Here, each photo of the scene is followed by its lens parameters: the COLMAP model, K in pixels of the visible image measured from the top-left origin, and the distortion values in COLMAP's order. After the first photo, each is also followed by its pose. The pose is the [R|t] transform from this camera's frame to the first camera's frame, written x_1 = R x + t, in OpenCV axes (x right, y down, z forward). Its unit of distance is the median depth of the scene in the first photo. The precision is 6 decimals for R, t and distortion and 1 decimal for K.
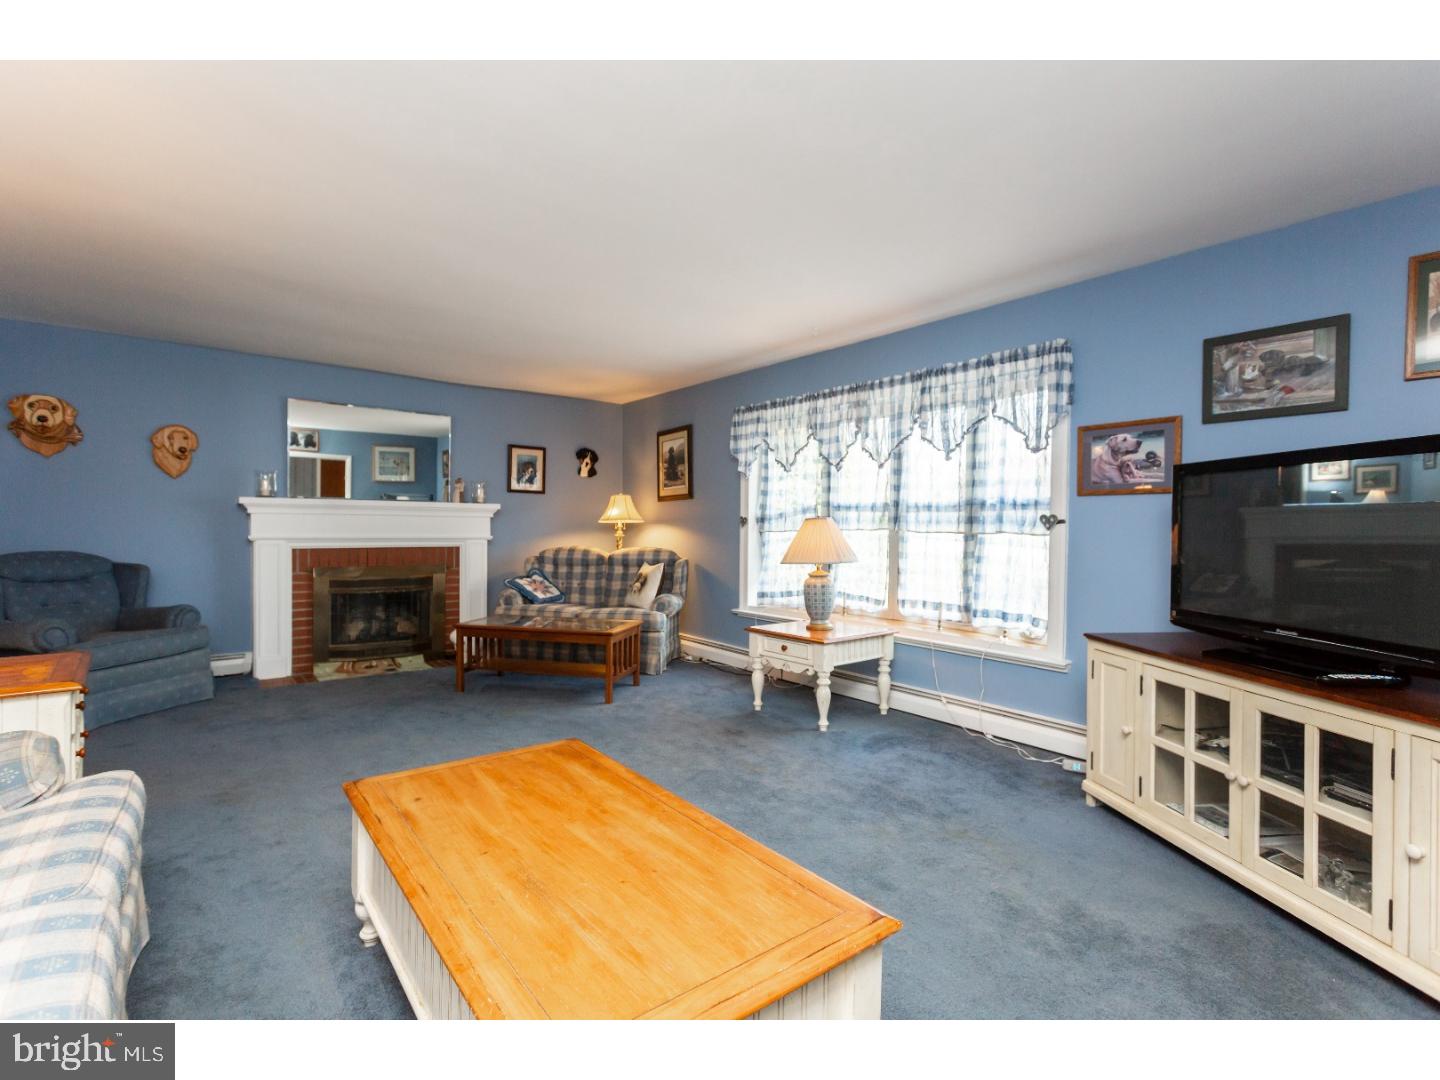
lens RADIAL K [[690.2, 0, 712.8], [0, 690.2, 534.7], [0, 0, 1]] dist [0.002394, -0.000018]
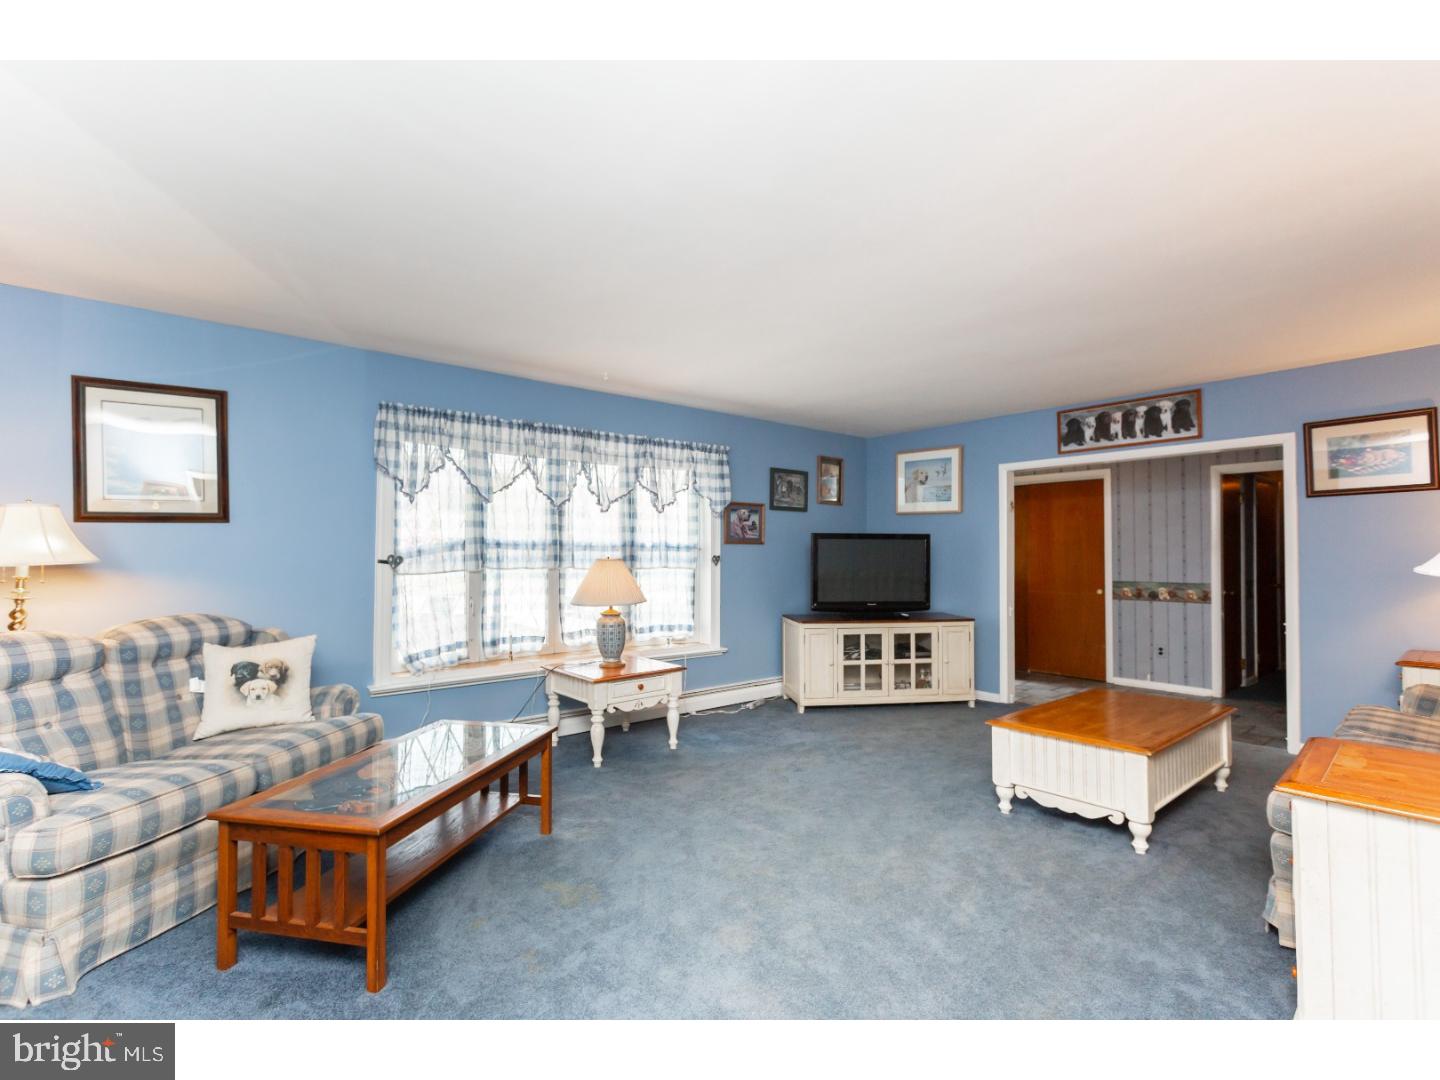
lens RADIAL K [[690.2, 0, 712.8], [0, 690.2, 534.7], [0, 0, 1]] dist [0.002394, -0.000018]
pose [[-0.051355, 0.020674, 0.998466, -0.979300], [0.012653, 0.999719, -0.020049, -0.041019], [-0.998600, 0.011604, -0.051603, 0.998352]]
